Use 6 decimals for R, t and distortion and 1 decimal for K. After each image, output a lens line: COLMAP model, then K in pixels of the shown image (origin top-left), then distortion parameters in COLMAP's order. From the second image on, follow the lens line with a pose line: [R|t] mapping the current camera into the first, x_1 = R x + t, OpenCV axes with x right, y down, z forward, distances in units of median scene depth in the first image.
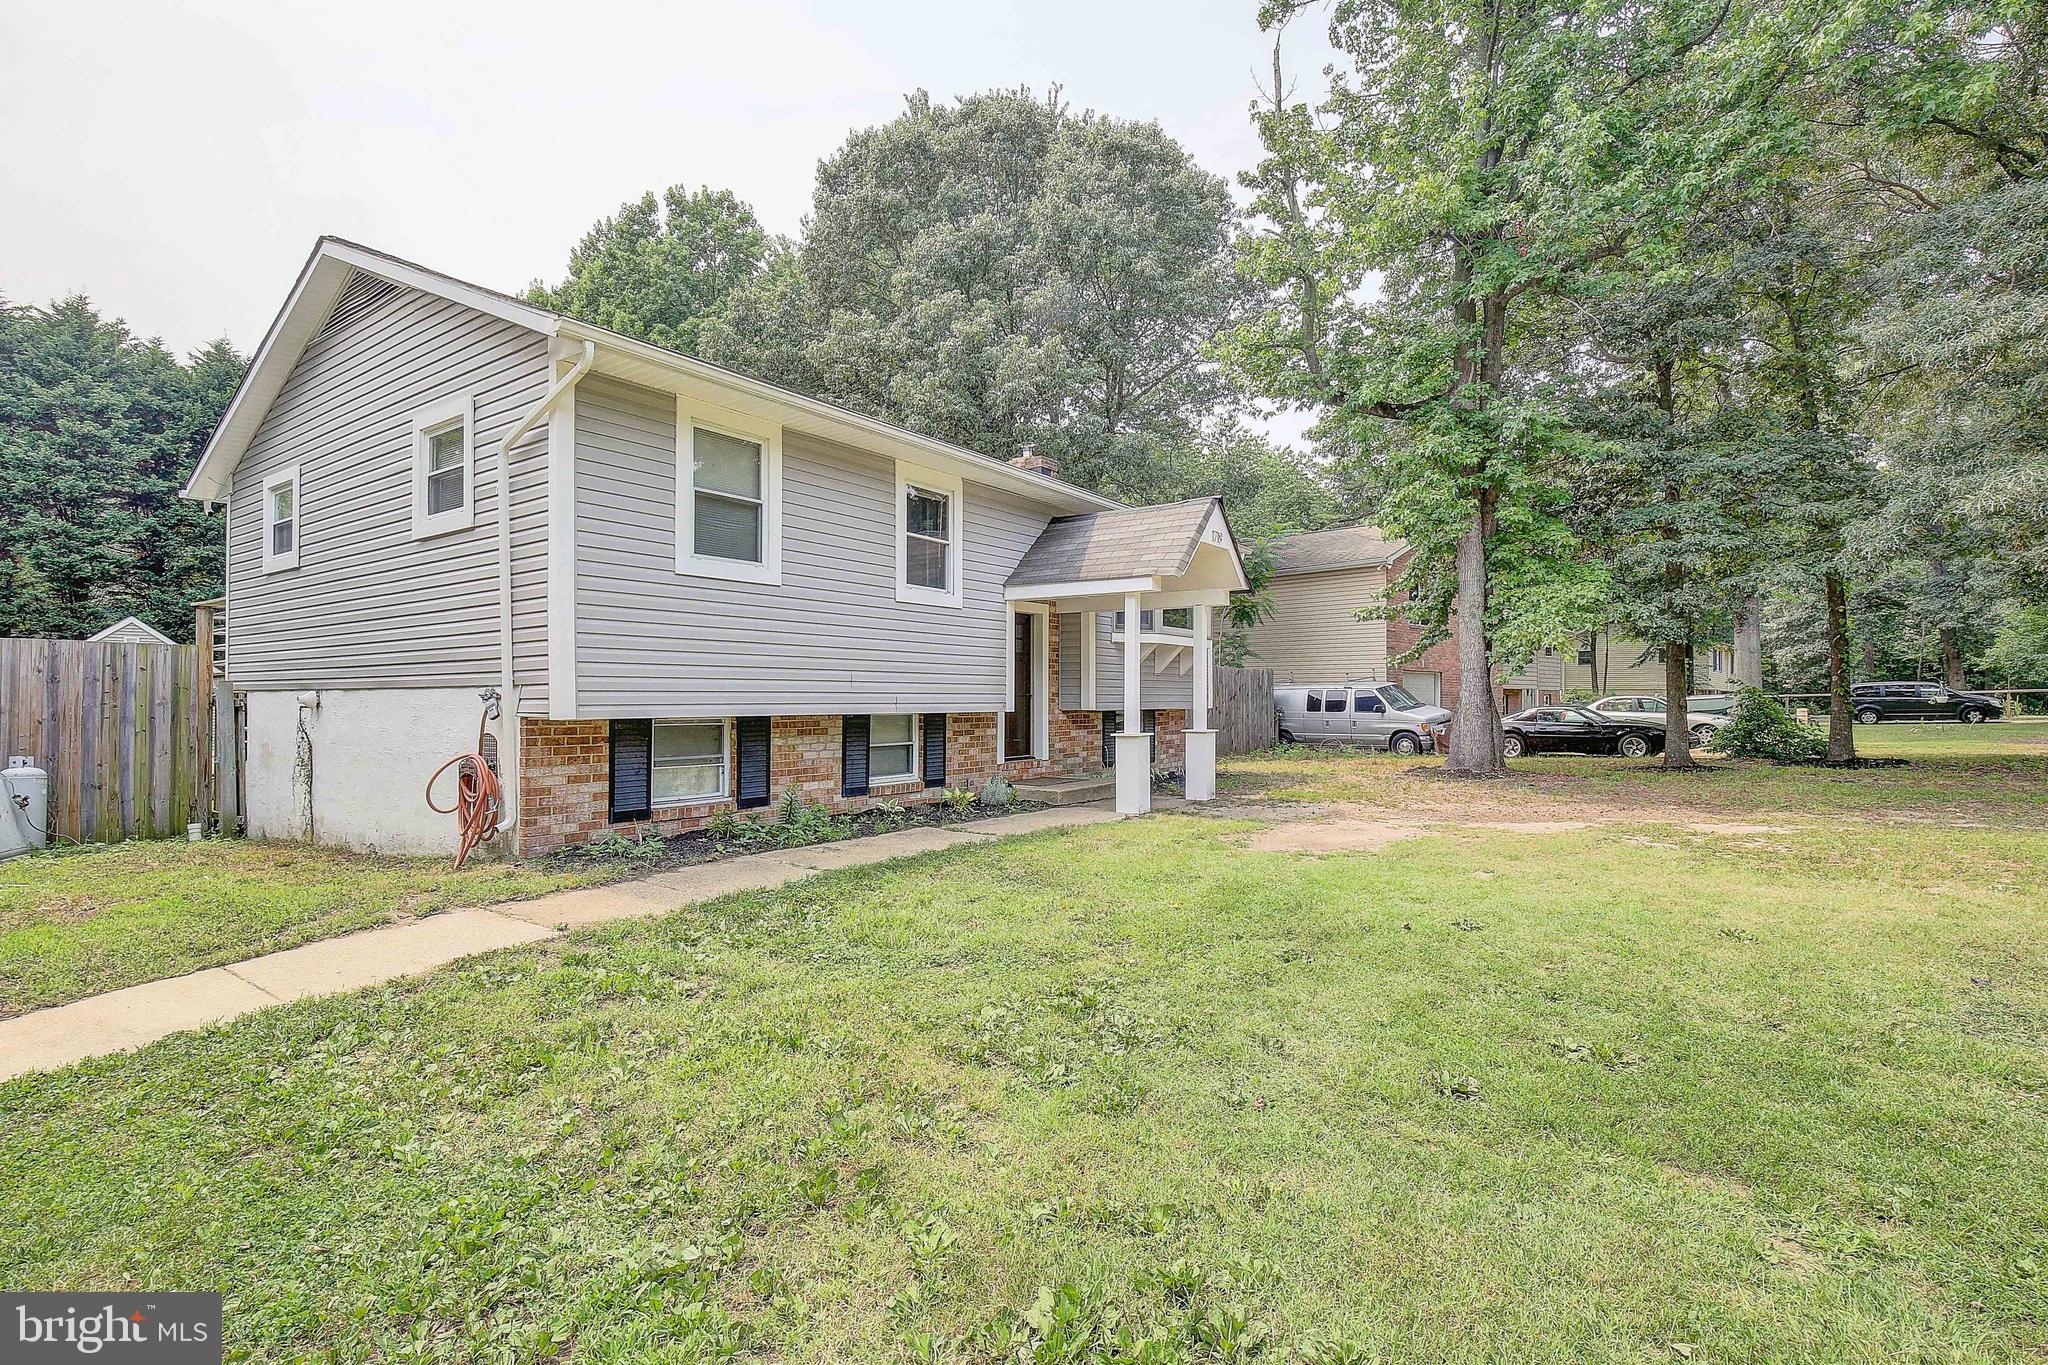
lens RADIAL K [[974.8, 0, 1024.0], [0, 974.8, 682.5], [0, 0, 1]] dist [0.000670, 0.000329]
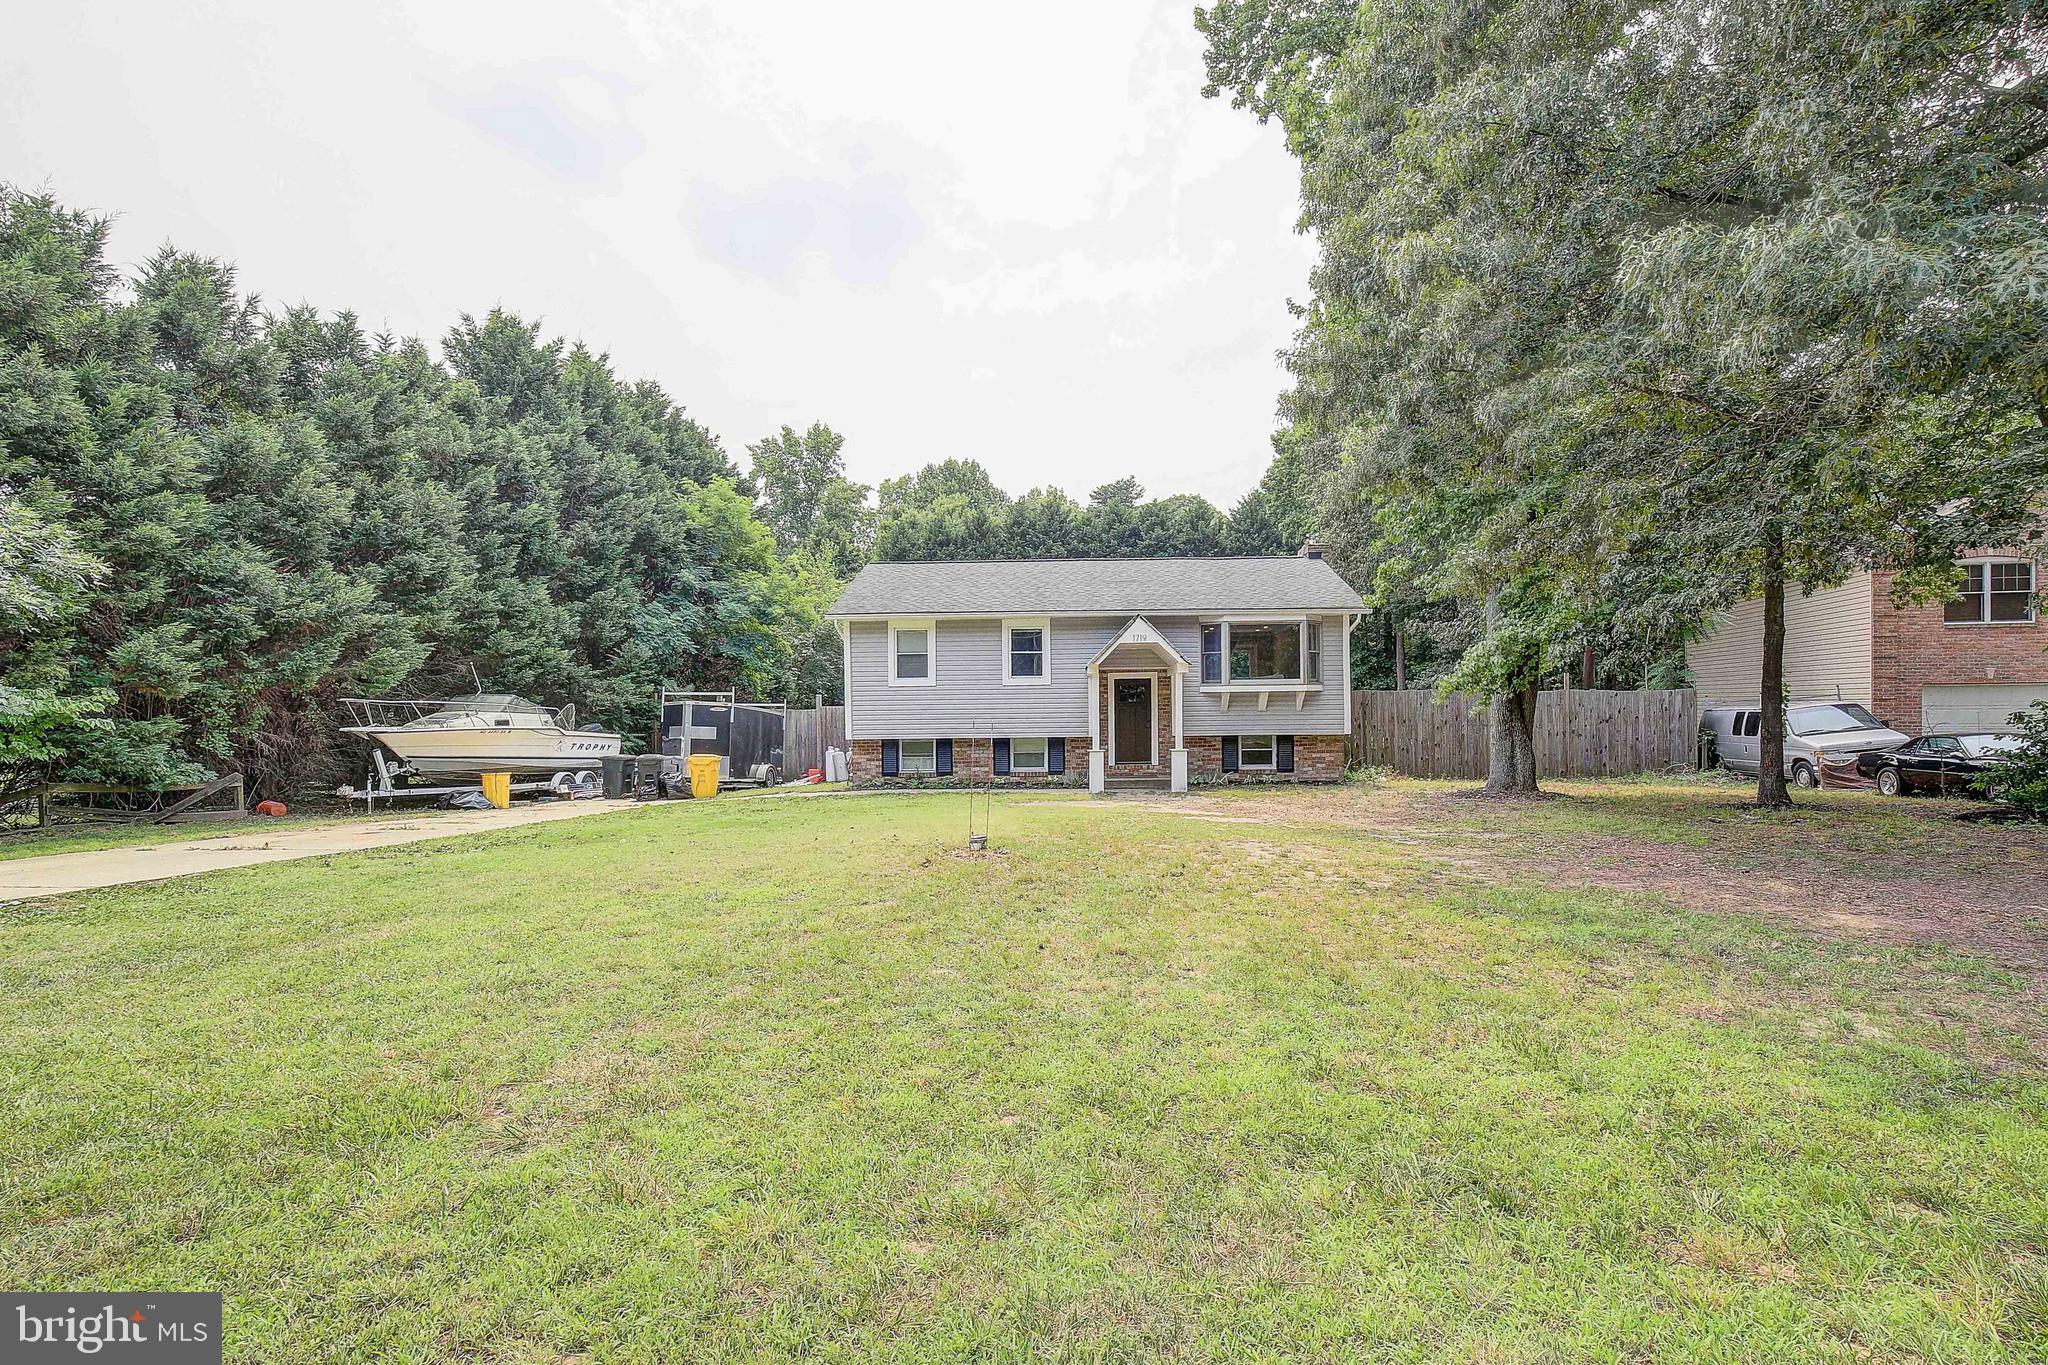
lens RADIAL K [[996.8, 0, 1013.8], [0, 996.8, 710.3], [0, 0, 1]] dist [-0.001156, 0.000909]
pose [[0.518555, -0.002978, -0.855039, 1.794071], [0.028666, 0.999492, 0.013904, -0.059747], [0.854564, -0.031721, 0.518377, -0.123777]]
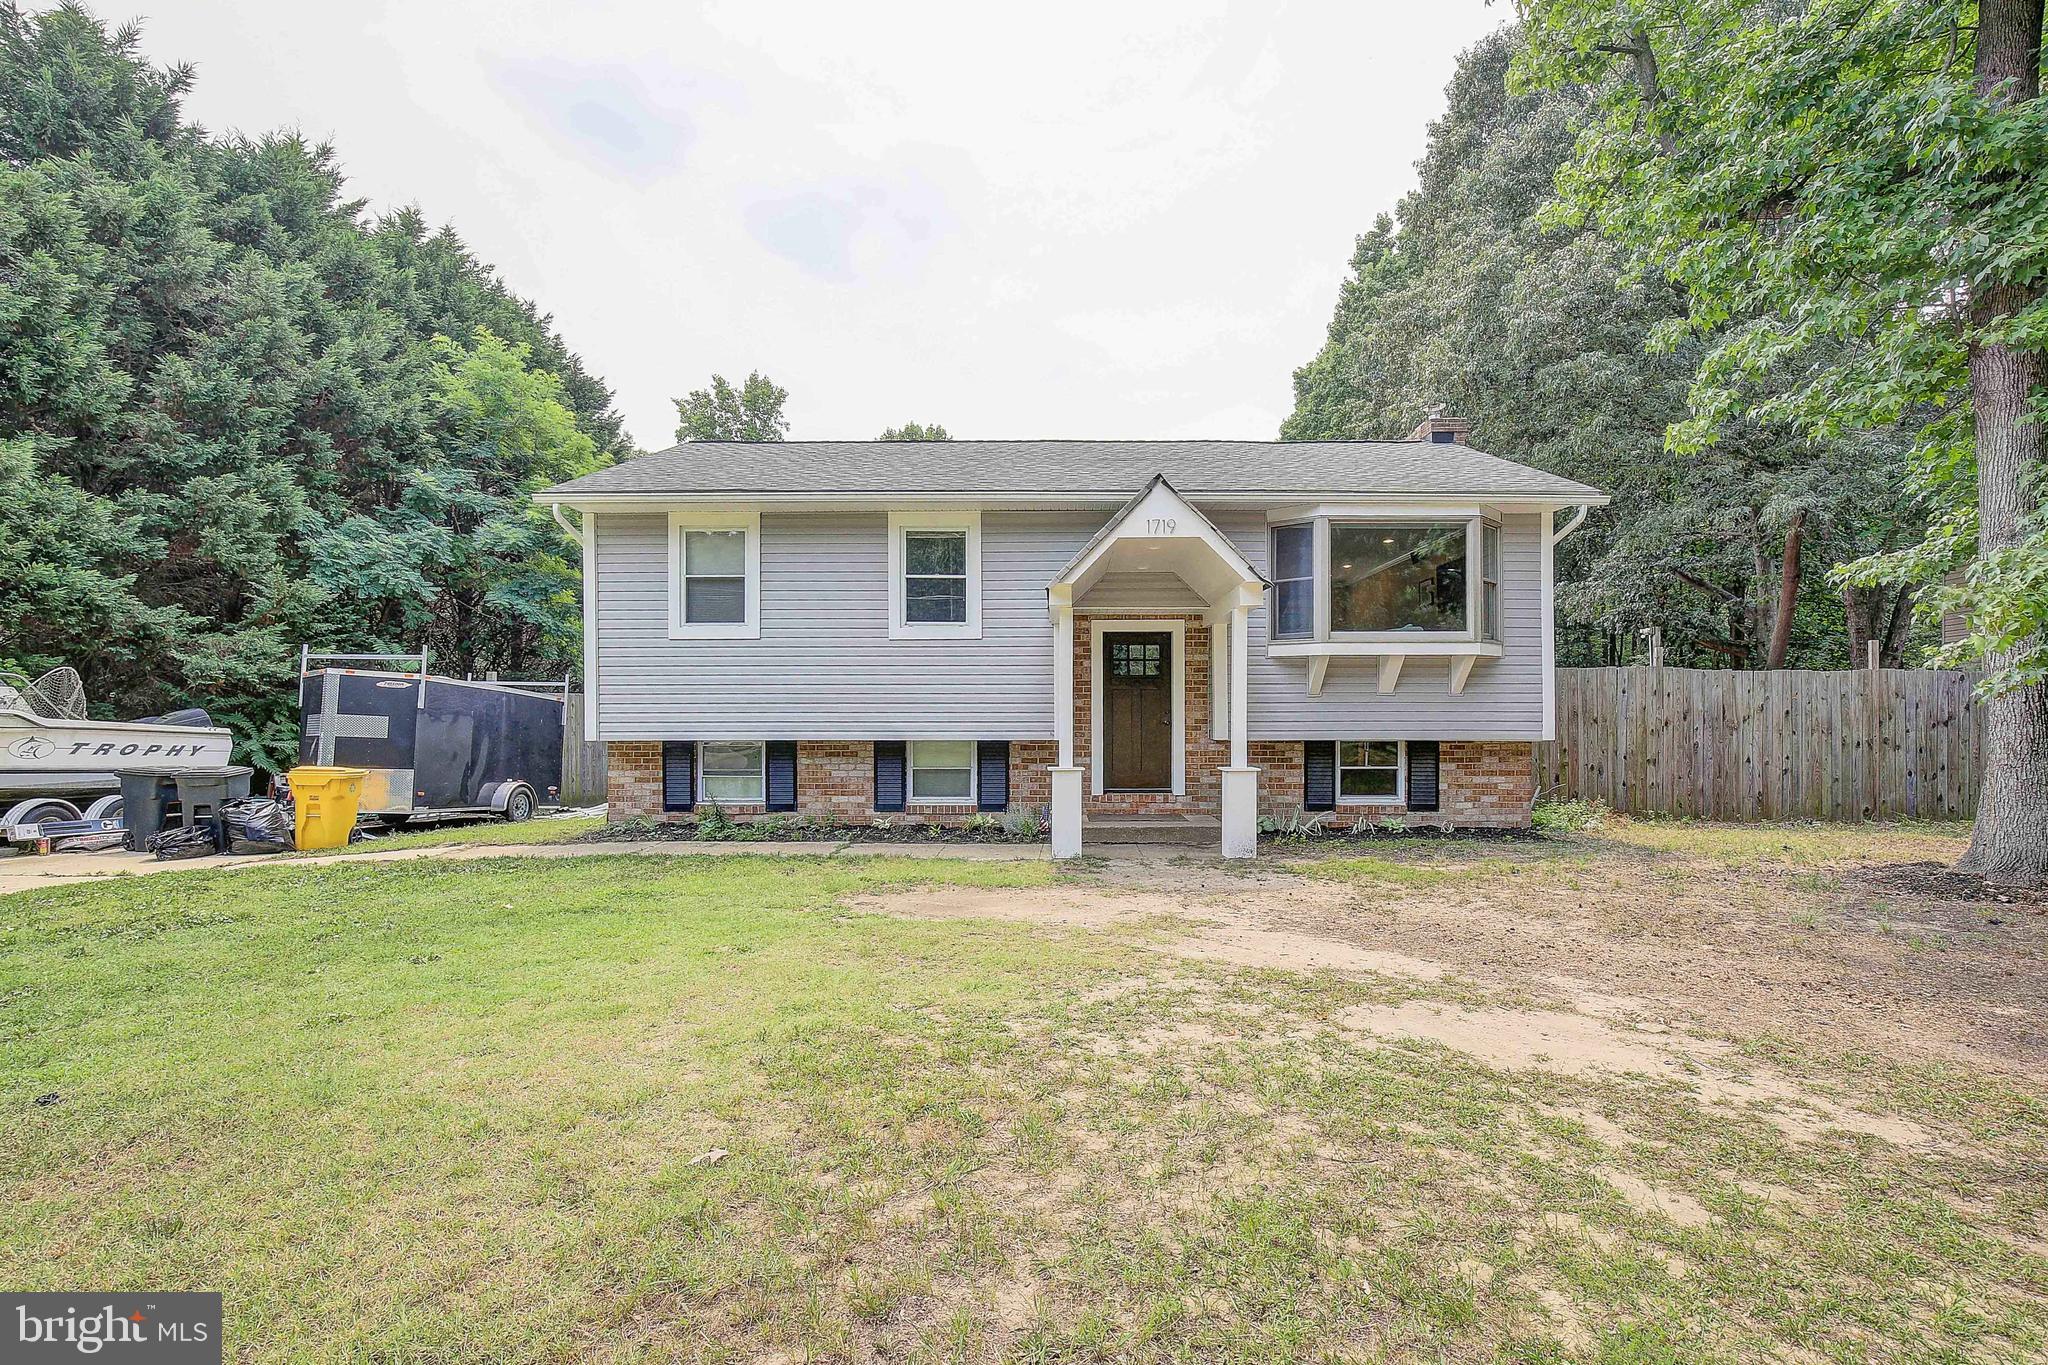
lens RADIAL K [[945.9, 0, 1030.5], [0, 945.9, 710.6], [0, 0, 1]] dist [0.002274, 0.000481]
pose [[0.546365, -0.002669, -0.837543, 0.875646], [0.017318, 0.999817, 0.008112, -0.008335], [0.837368, -0.018937, 0.546311, 0.555269]]
